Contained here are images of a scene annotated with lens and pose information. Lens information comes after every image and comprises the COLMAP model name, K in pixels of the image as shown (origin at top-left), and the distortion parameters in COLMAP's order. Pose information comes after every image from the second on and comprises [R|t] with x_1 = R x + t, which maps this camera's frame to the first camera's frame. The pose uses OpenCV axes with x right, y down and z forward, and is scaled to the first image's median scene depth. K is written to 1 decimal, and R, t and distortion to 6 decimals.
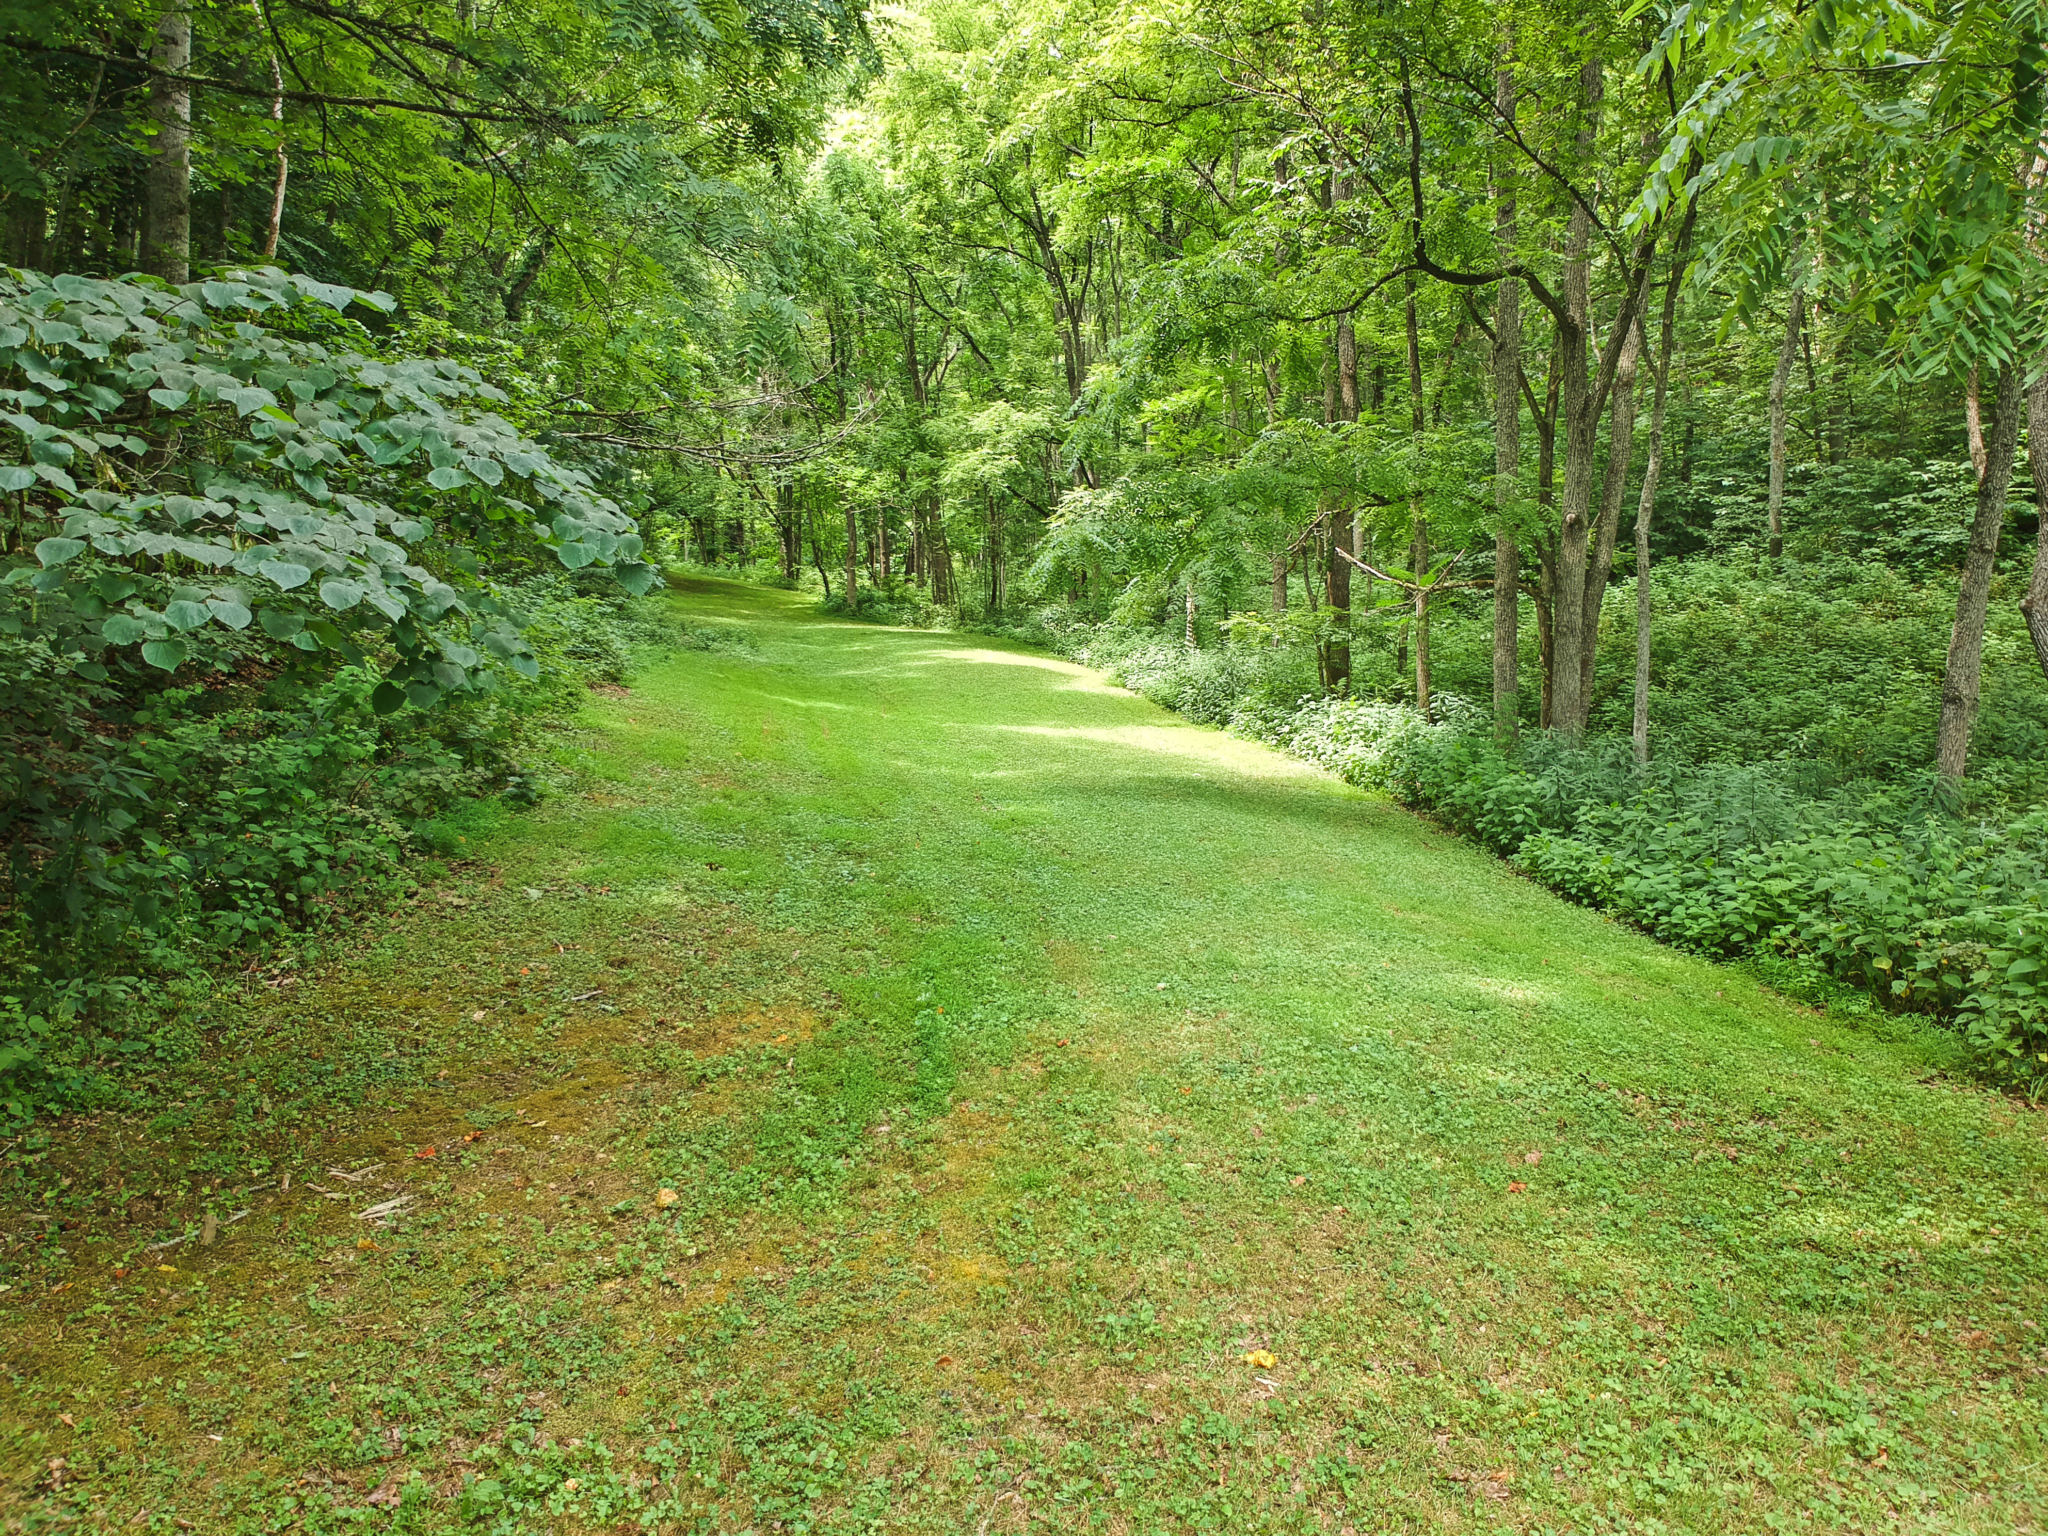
lens RADIAL K [[1496.1, 0, 1050.3], [0, 1496.1, 778.8], [0, 0, 1]] dist [0.085322, -0.163857]
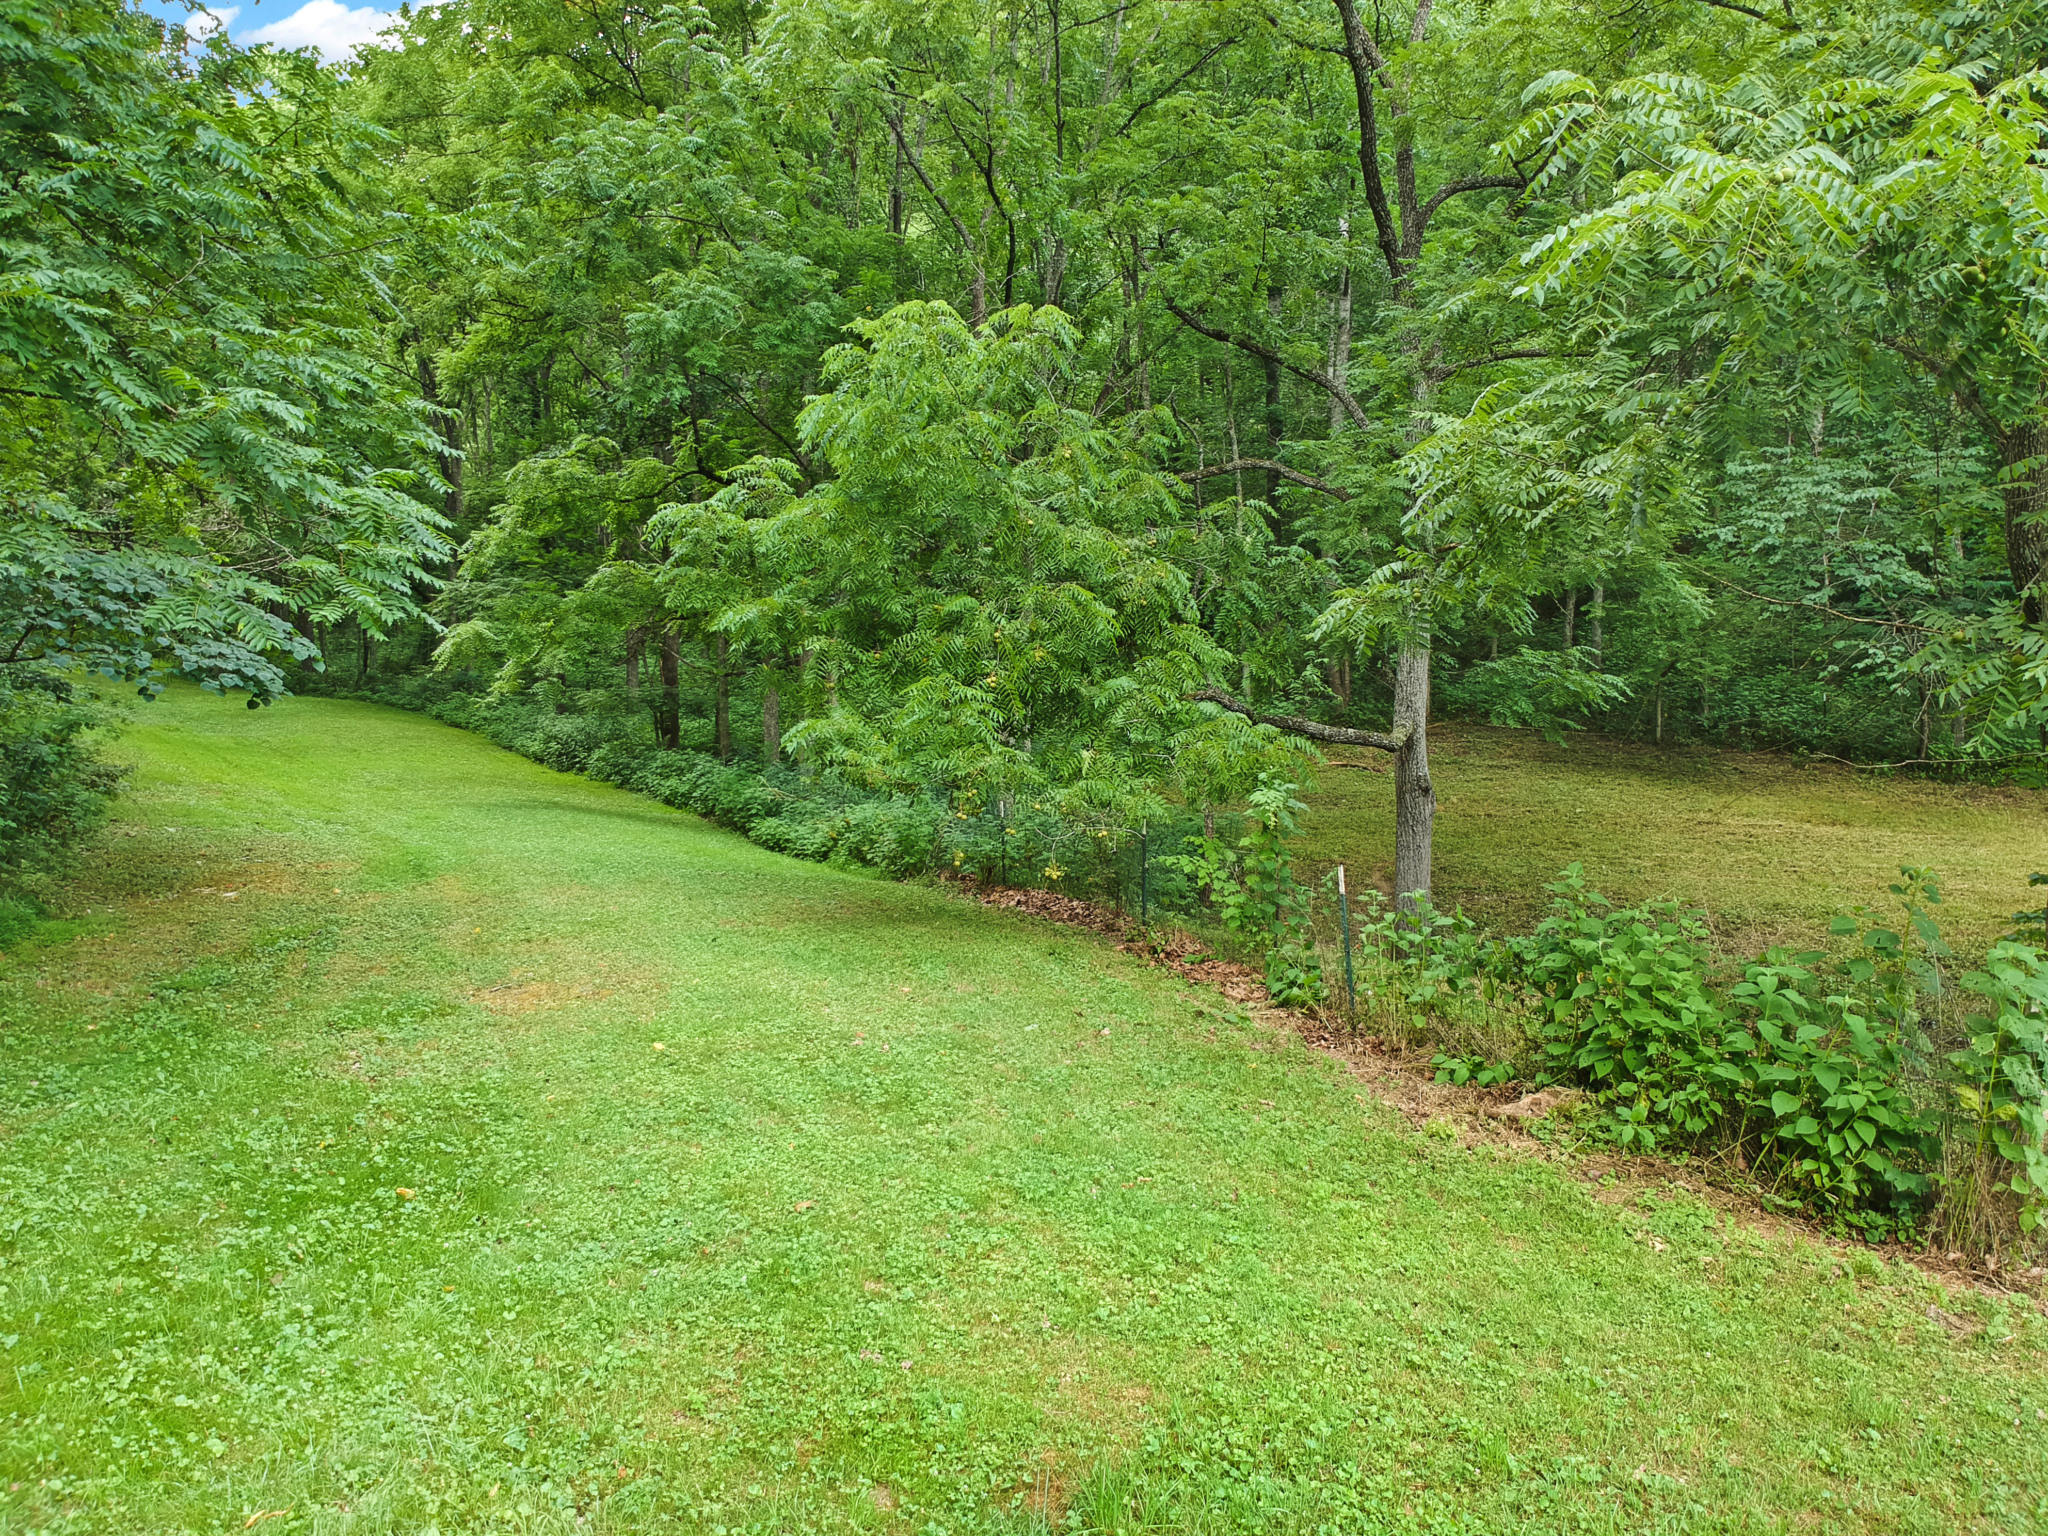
lens RADIAL K [[1496.1, 0, 1050.3], [0, 1496.1, 778.8], [0, 0, 1]] dist [0.085322, -0.163857]
pose [[0.920019, -0.000452, 0.391872, -0.018472], [0.021228, 0.998589, -0.048685, 0.033500], [-0.391297, 0.053110, 0.918731, -0.291018]]
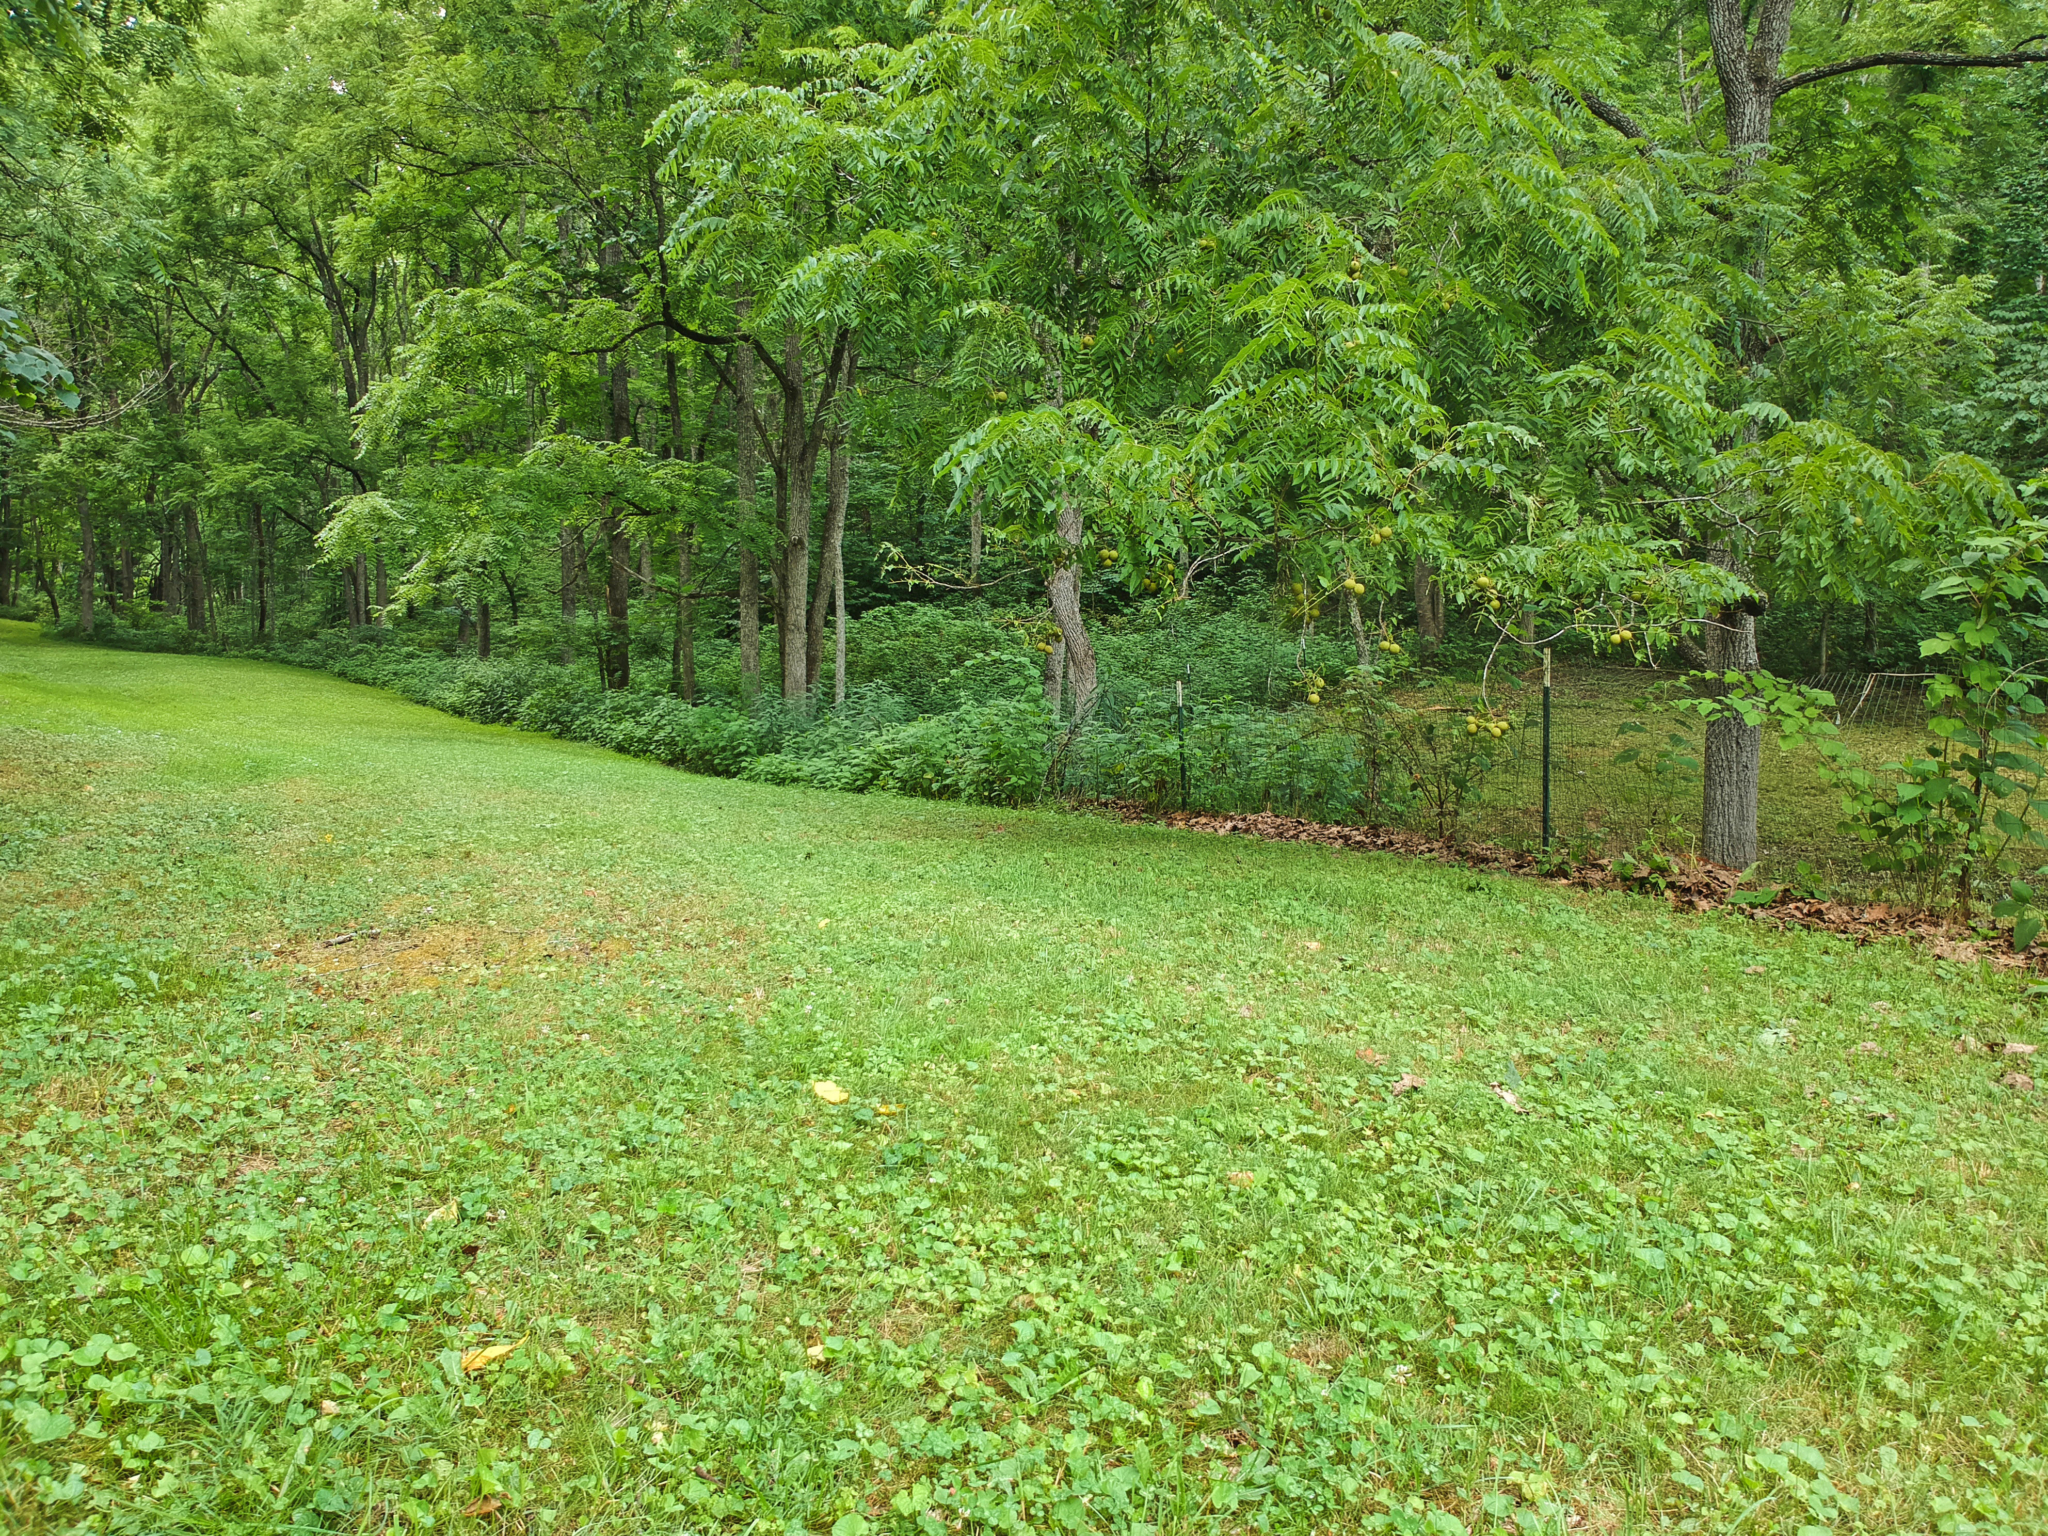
lens RADIAL K [[1496.1, 0, 1050.3], [0, 1496.1, 778.8], [0, 0, 1]] dist [0.085322, -0.163857]
pose [[0.900948, 0.003337, 0.433915, -0.004755], [0.019517, 0.998647, -0.048205, 0.051051], [-0.433489, 0.051899, 0.899663, -0.118575]]
